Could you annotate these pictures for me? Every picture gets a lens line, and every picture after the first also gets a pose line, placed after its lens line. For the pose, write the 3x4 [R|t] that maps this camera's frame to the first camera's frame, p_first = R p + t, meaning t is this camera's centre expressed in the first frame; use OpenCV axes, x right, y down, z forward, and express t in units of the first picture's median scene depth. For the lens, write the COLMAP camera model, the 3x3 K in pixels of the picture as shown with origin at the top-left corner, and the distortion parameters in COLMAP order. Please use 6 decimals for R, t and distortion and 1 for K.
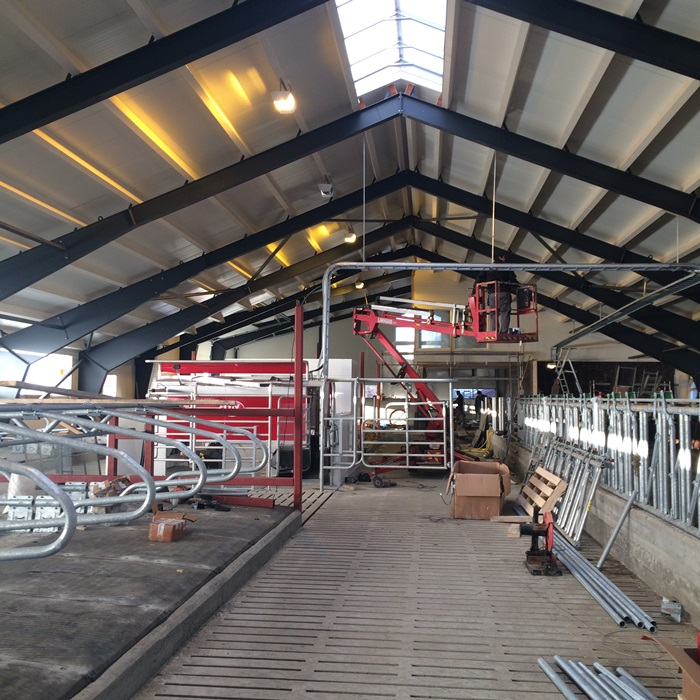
lens RADIAL K [[745.1, 0, 350.9], [0, 745.1, 361.2], [0, 0, 1]] dist [0.097445, -0.144352]
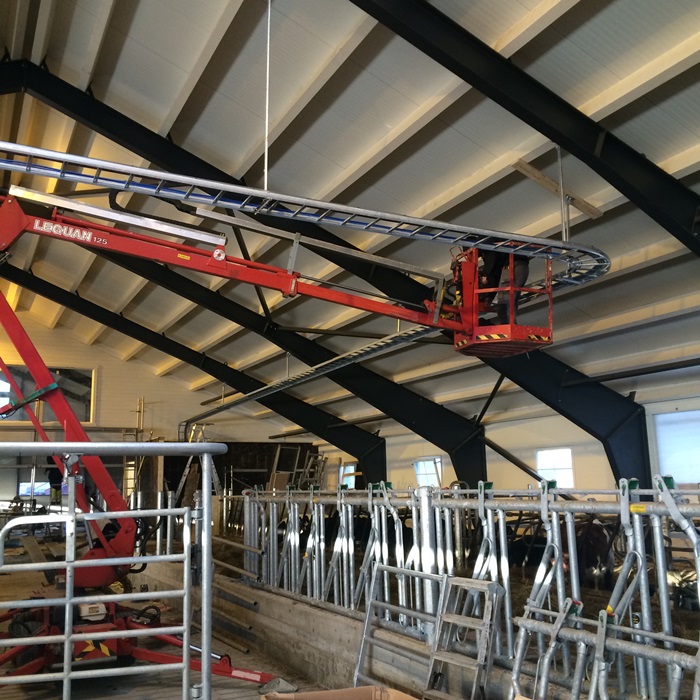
lens RADIAL K [[745.1, 0, 350.9], [0, 745.1, 361.2], [0, 0, 1]] dist [0.097445, -0.144352]
pose [[0.835229, 0.061991, 0.546397, -0.010880], [0.004302, 0.992859, -0.119220, 0.018205], [-0.549885, 0.101927, 0.828998, 0.459632]]
